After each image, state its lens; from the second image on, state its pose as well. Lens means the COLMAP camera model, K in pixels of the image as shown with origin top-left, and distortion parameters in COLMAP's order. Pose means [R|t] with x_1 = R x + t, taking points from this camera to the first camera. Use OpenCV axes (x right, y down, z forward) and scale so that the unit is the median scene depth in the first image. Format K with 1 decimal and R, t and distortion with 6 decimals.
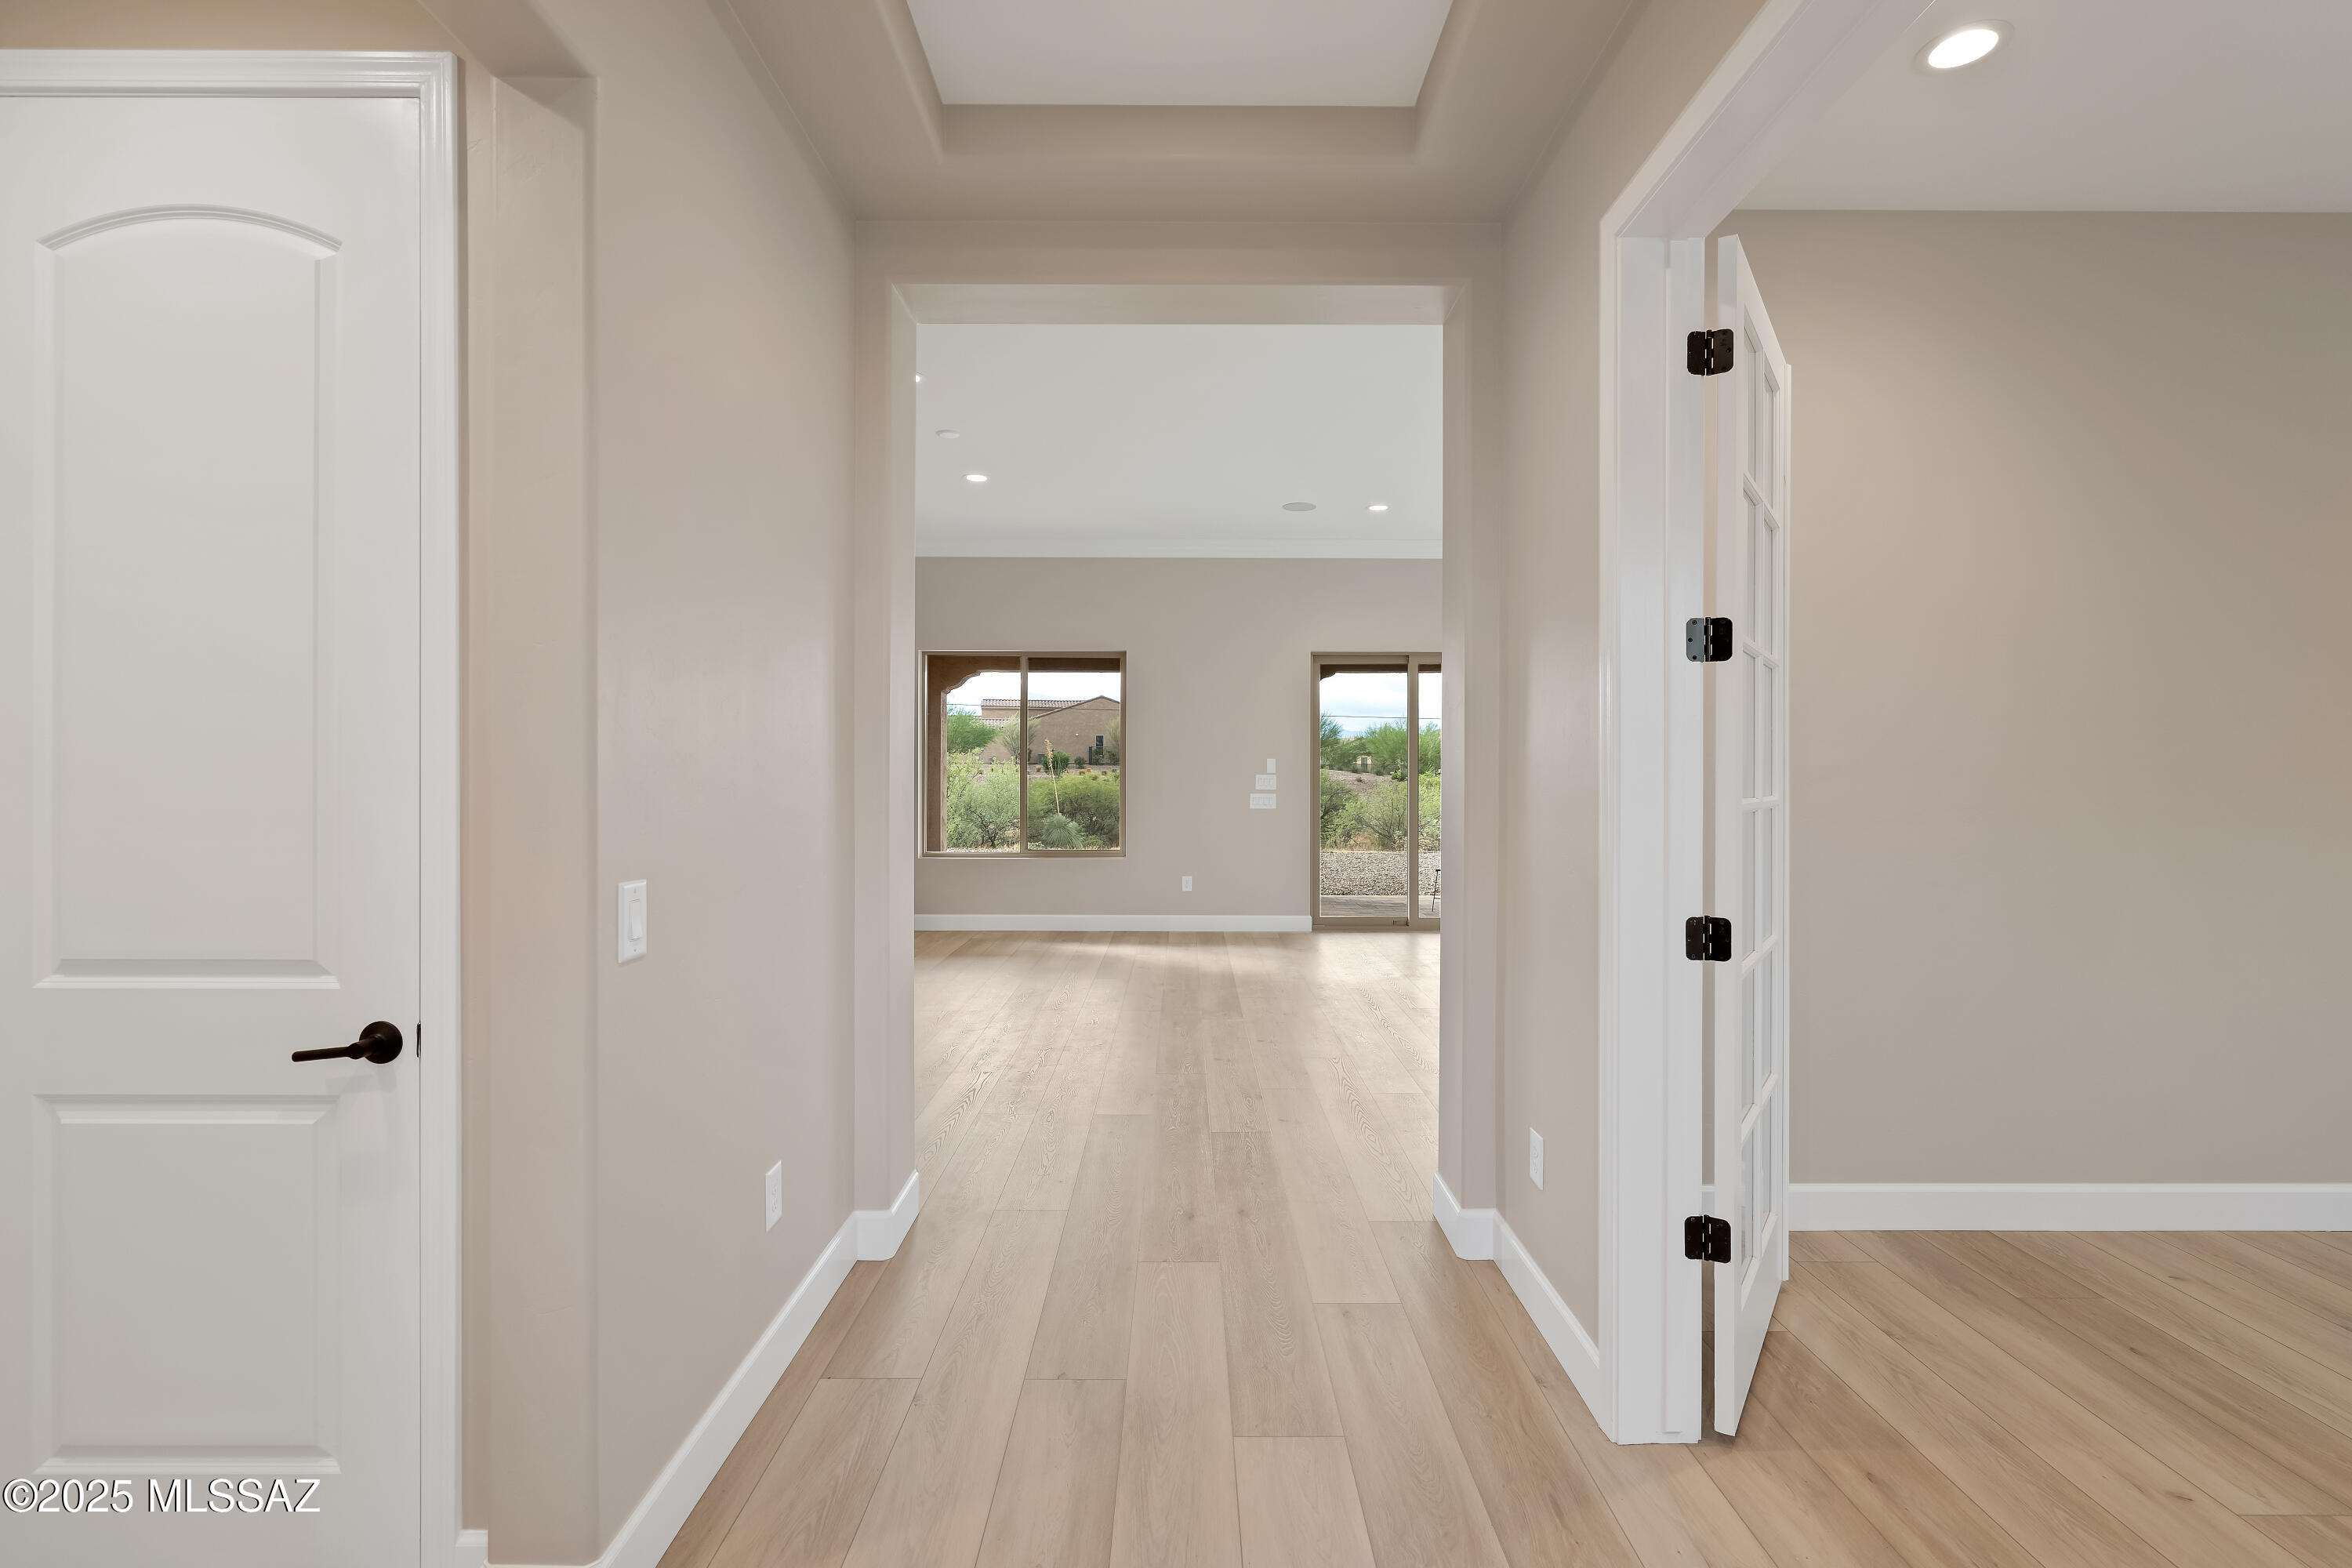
lens RADIAL K [[1082.7, 0, 1172.3], [0, 1082.7, 769.6], [0, 0, 1]] dist [-0.000642, -0.000143]
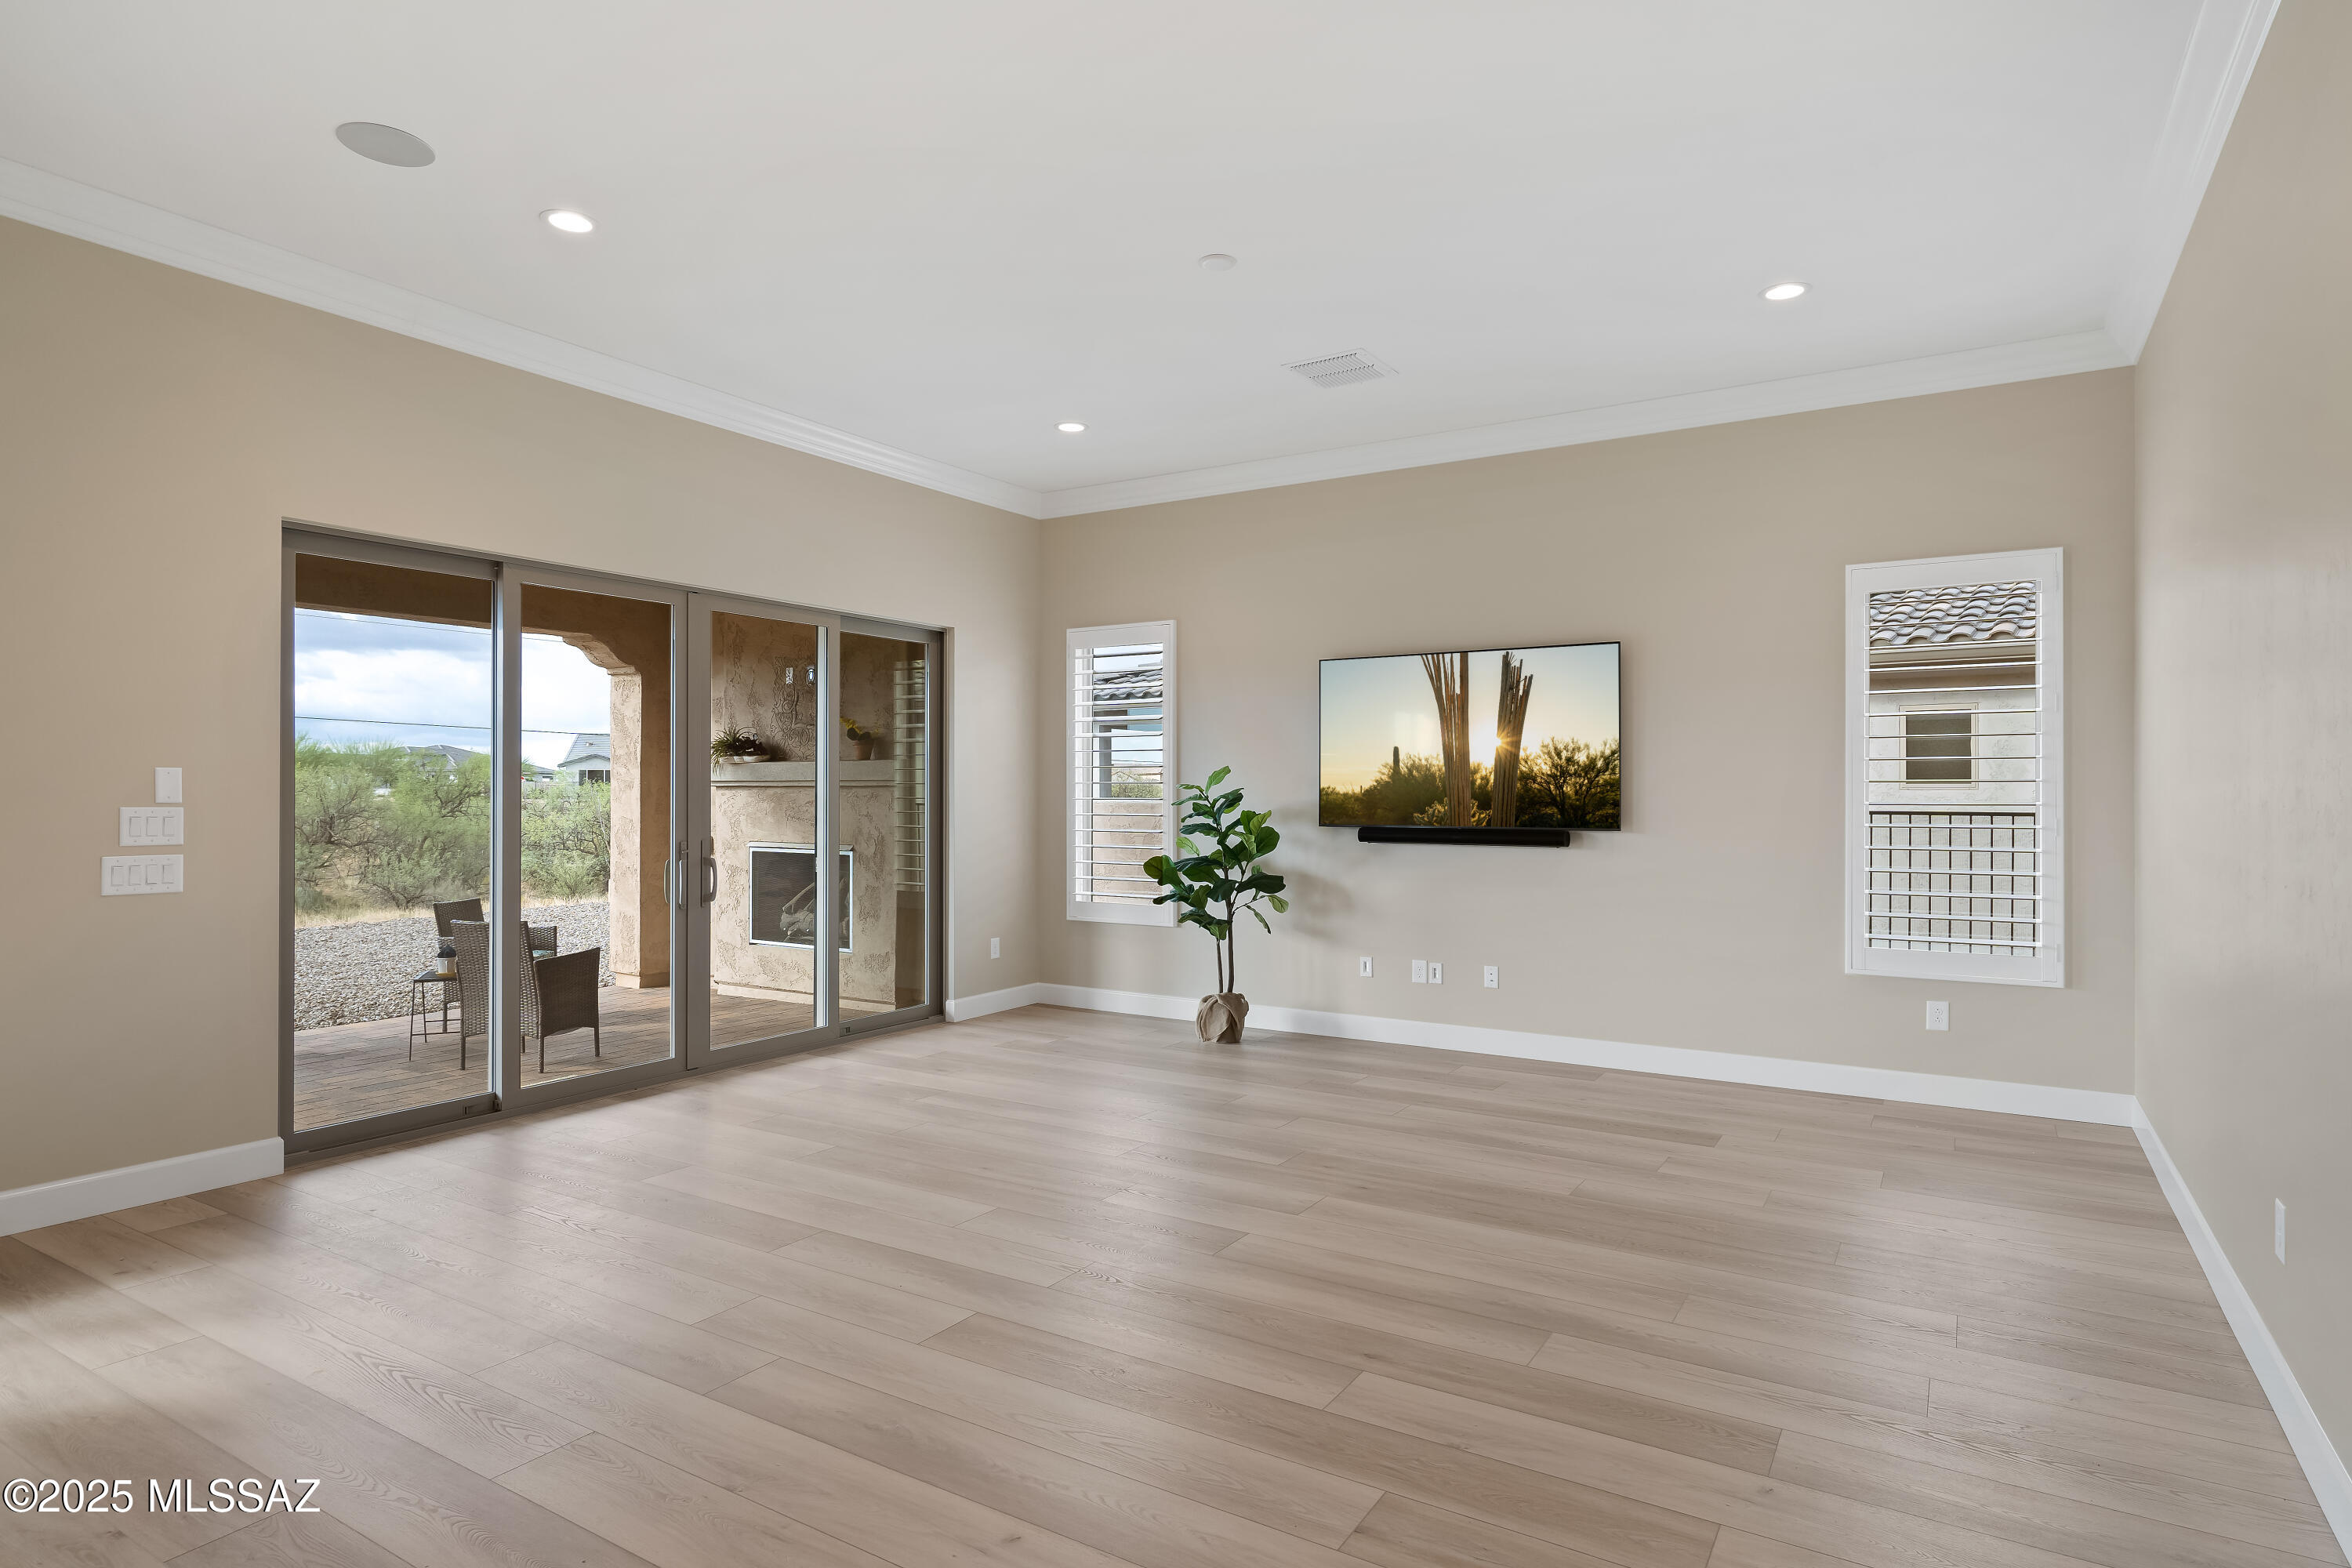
lens RADIAL K [[1269.8, 0, 1181.0], [0, 1269.8, 790.0], [0, 0, 1]] dist [0.000955, 0.000484]
pose [[0.524249, 0.001649, 0.851563, -0.113639], [-0.002696, 0.999996, -0.000277, -0.002499], [-0.851560, -0.002151, 0.524252, 0.432868]]
